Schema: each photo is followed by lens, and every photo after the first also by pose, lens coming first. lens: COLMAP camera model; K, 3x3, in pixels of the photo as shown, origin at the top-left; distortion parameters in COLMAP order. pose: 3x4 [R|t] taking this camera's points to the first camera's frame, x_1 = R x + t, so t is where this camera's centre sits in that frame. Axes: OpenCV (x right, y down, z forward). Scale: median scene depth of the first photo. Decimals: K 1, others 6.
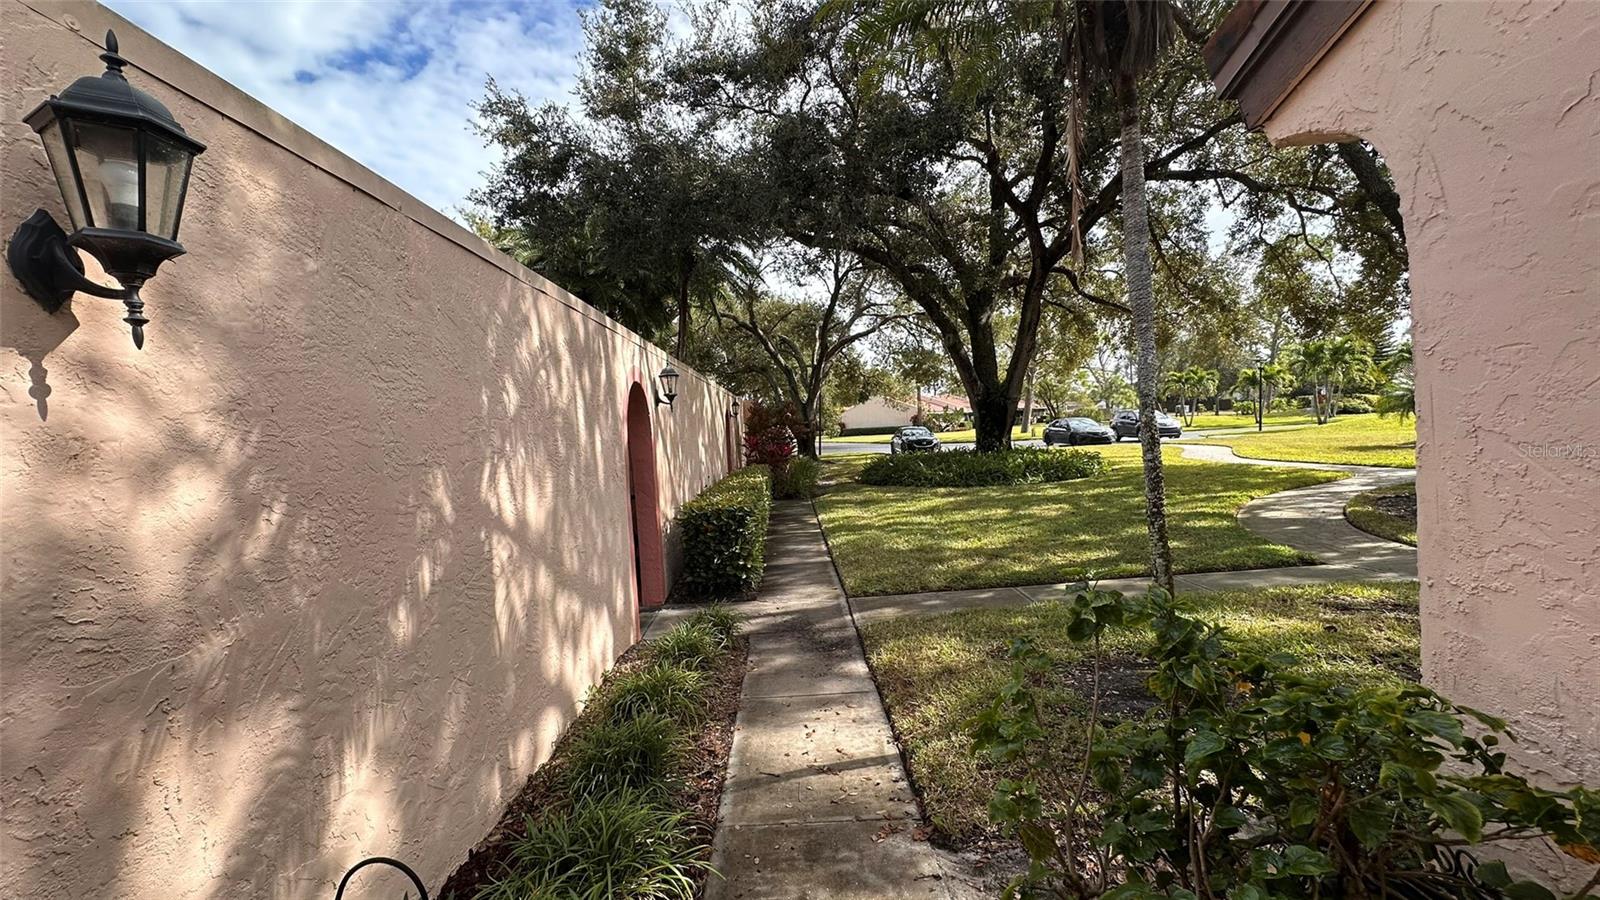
lens RADIAL K [[641.2, 0, 800.0], [0, 641.2, 450.0], [0, 0, 1]] dist [-0.001764, -0.000511]
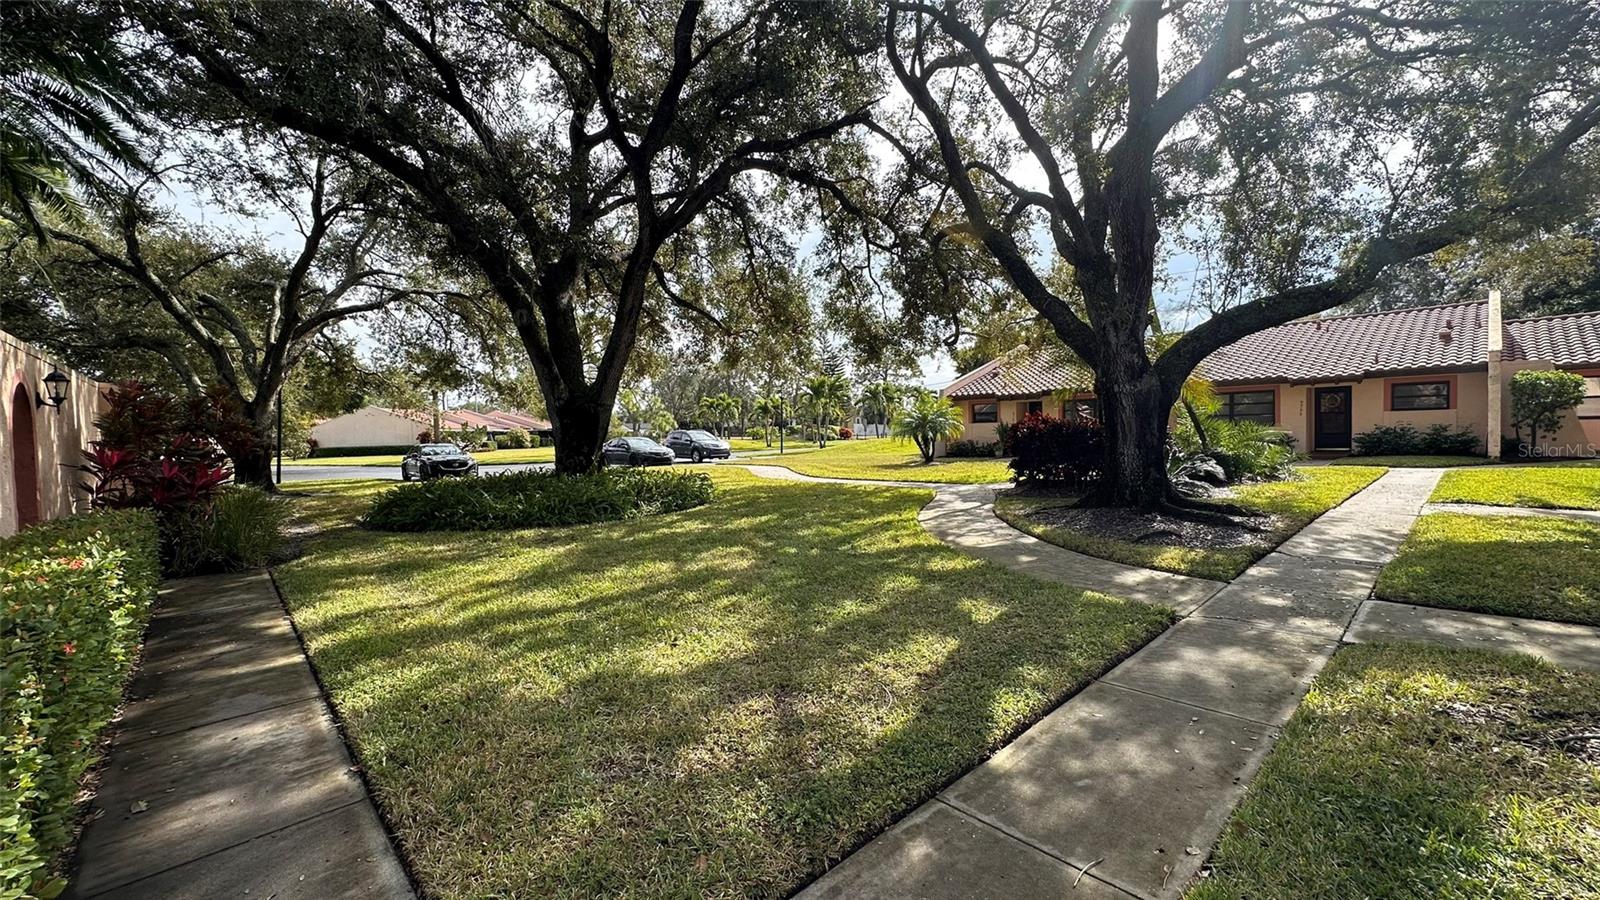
lens RADIAL K [[641.2, 0, 800.0], [0, 641.2, 450.0], [0, 0, 1]] dist [-0.001764, -0.000511]
pose [[0.751173, 0.011200, 0.660011, -0.001800], [0.012589, 0.999431, -0.031288, 0.000710], [-0.659986, 0.031812, 0.750605, 0.178389]]
